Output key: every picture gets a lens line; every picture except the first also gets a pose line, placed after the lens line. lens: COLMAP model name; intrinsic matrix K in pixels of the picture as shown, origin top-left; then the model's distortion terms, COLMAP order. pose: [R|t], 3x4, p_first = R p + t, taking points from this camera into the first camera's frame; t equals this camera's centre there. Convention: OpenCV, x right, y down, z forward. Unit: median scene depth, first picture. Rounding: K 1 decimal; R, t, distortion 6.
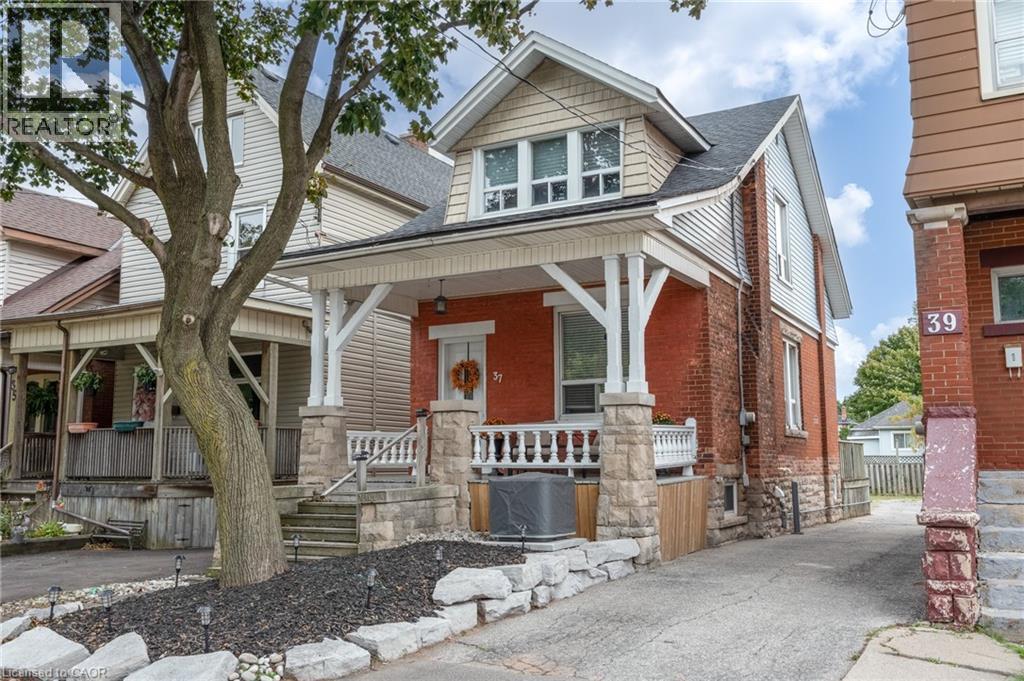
lens RADIAL K [[917.8, 0, 512.2], [0, 917.8, 341.7], [0, 0, 1]] dist [-0.002704, -0.002395]
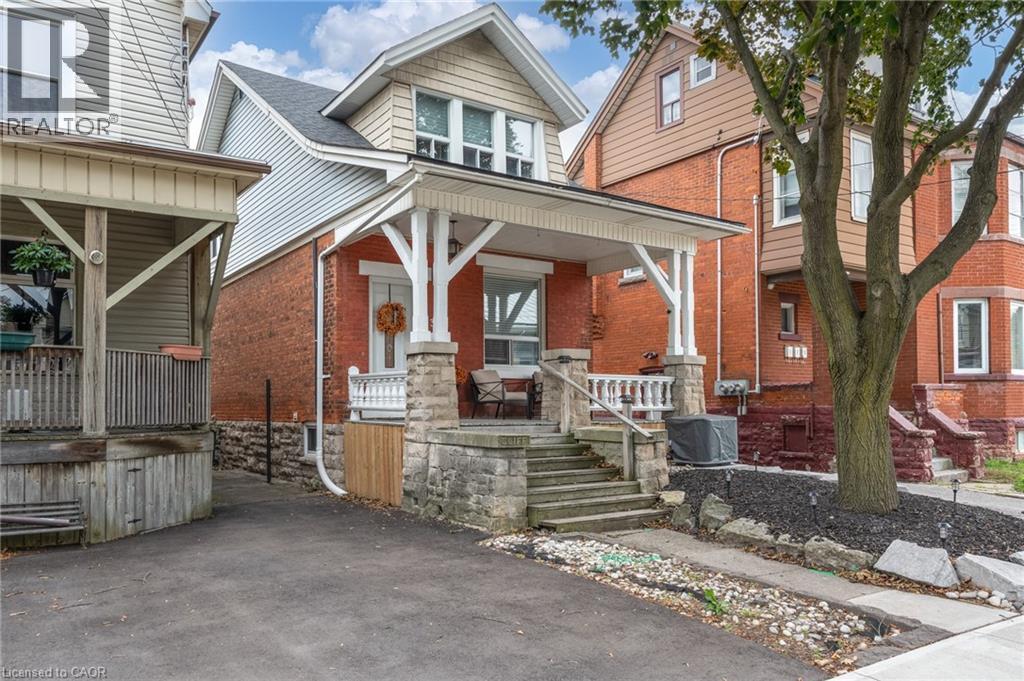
lens RADIAL K [[759.2, 0, 504.6], [0, 759.2, 388.6], [0, 0, 1]] dist [-0.002015, -0.000884]
pose [[0.450357, 0.025111, 0.892496, -0.840347], [-0.115491, 0.992845, 0.030342, 0.085791], [-0.885348, -0.116740, 0.450035, 0.613649]]
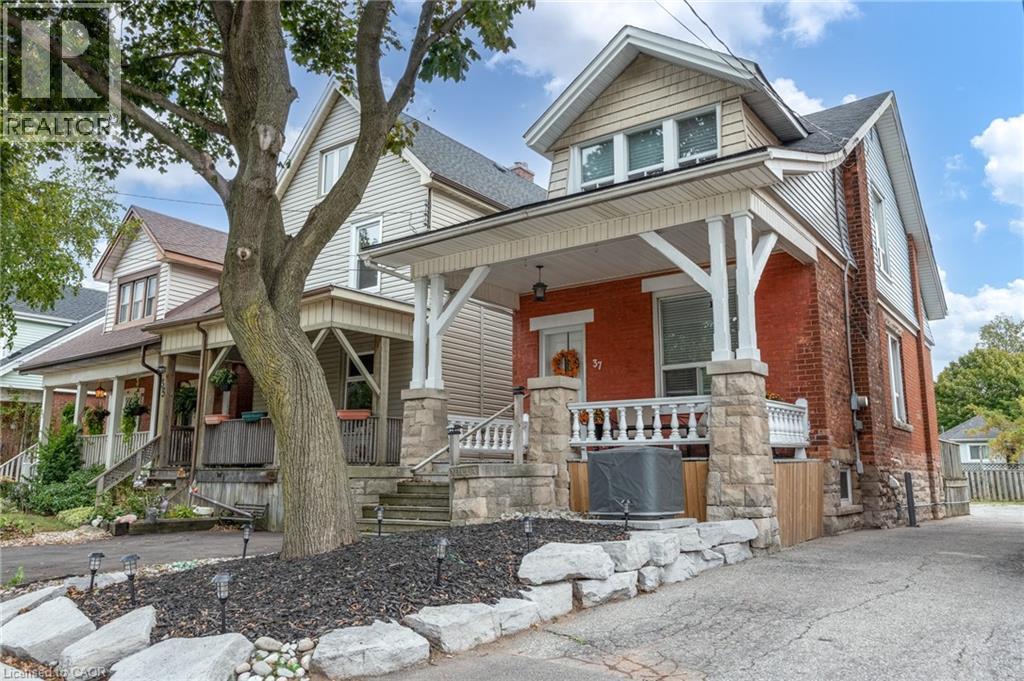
lens RADIAL K [[759.6, 0, 512.4], [0, 759.6, 341.7], [0, 0, 1]] dist [-0.002959, 0.000526]
pose [[0.991402, -0.016423, -0.129818, 0.000562], [0.010605, 0.998913, -0.045386, 0.057707], [0.130423, 0.043619, 0.990498, 0.180159]]
